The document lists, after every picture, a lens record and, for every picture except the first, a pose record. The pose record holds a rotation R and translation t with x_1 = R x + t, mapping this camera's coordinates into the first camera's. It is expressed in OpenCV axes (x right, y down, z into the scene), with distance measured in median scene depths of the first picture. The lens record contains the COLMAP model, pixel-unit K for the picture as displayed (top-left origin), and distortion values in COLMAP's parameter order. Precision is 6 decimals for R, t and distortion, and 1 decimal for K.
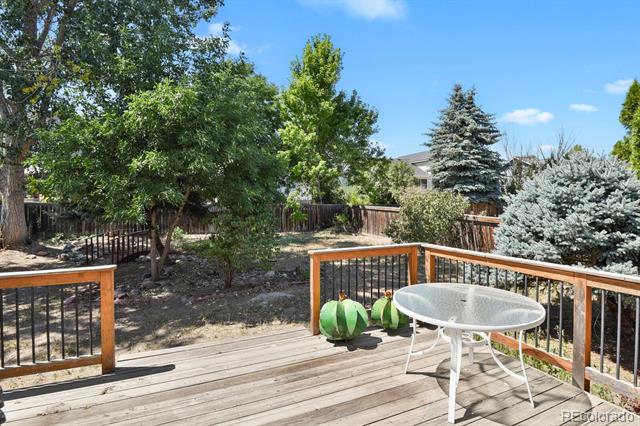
lens RADIAL K [[314.5, 0, 320.0], [0, 314.5, 208.3], [0, 0, 1]] dist [-0.024327, -0.002063]
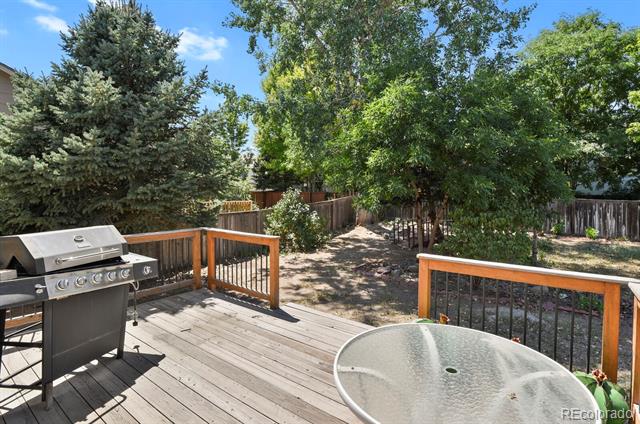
lens RADIAL K [[314.5, 0, 318.3], [0, 314.5, 195.2], [0, 0, 1]] dist [-0.024327, -0.002063]
pose [[0.508314, 0.016867, -0.861006, 0.375313], [-0.031945, 0.999489, 0.000720, -0.007963], [0.860579, 0.027139, 0.508594, 0.223267]]
